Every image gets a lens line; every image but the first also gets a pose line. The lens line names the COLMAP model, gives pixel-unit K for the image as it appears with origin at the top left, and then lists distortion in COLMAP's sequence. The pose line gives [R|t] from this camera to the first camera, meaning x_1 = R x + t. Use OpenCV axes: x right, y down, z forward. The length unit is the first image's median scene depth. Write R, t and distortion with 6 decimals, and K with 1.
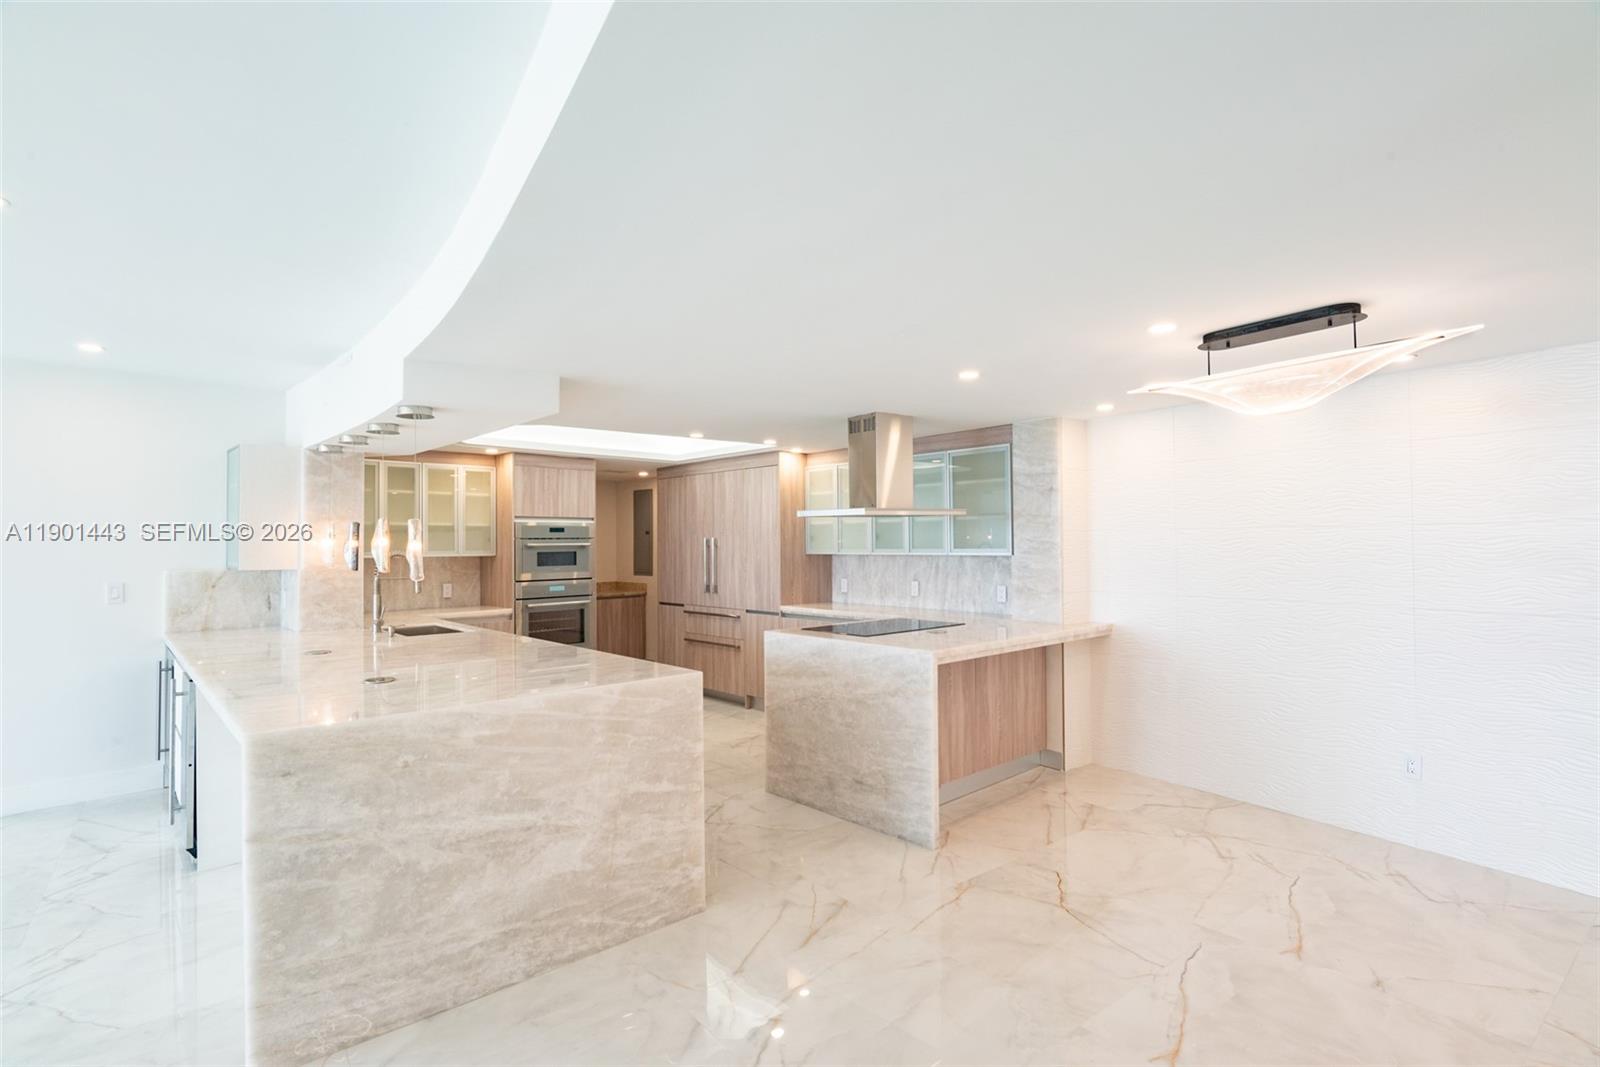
lens RADIAL K [[790.8, 0, 793.9], [0, 790.8, 529.5], [0, 0, 1]] dist [-0.020789, -0.000481]
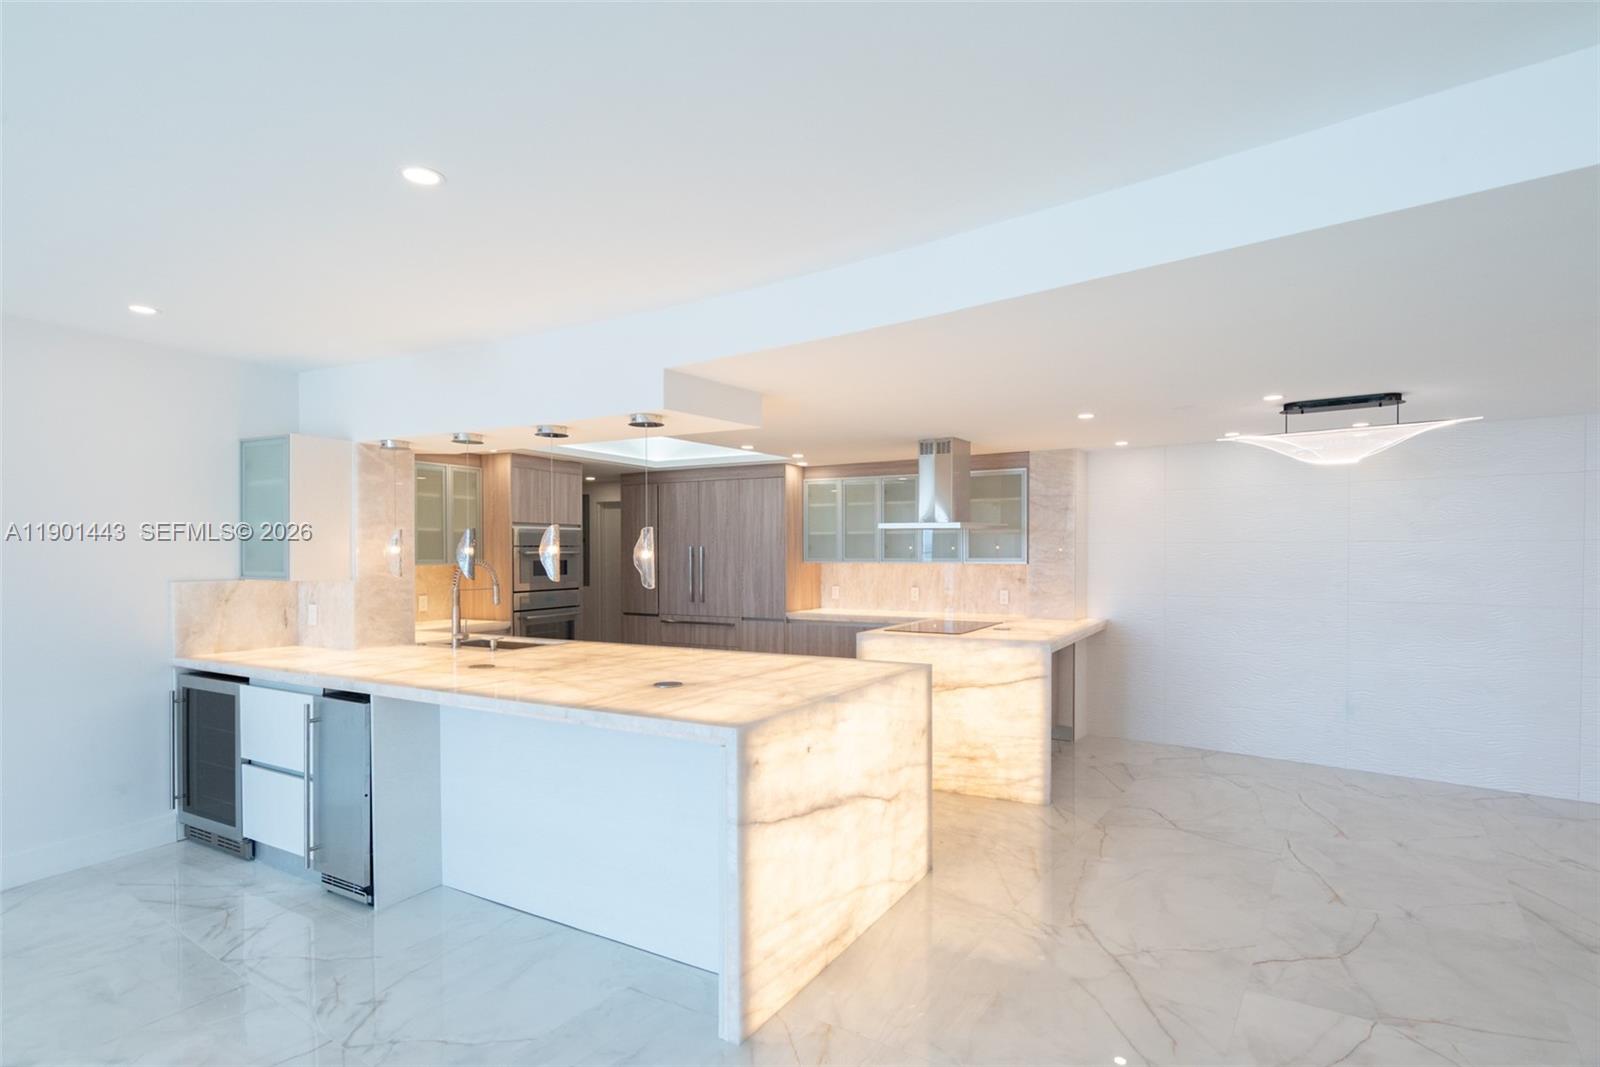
lens RADIAL K [[790.8, 0, 896.4], [0, 790.8, 564.8], [0, 0, 1]] dist [-0.020789, -0.000481]
pose [[0.938087, -0.000503, 0.346399, -0.337590], [-0.010683, 0.999481, 0.030383, 0.000484], [-0.346235, -0.032203, 0.937595, -0.036667]]
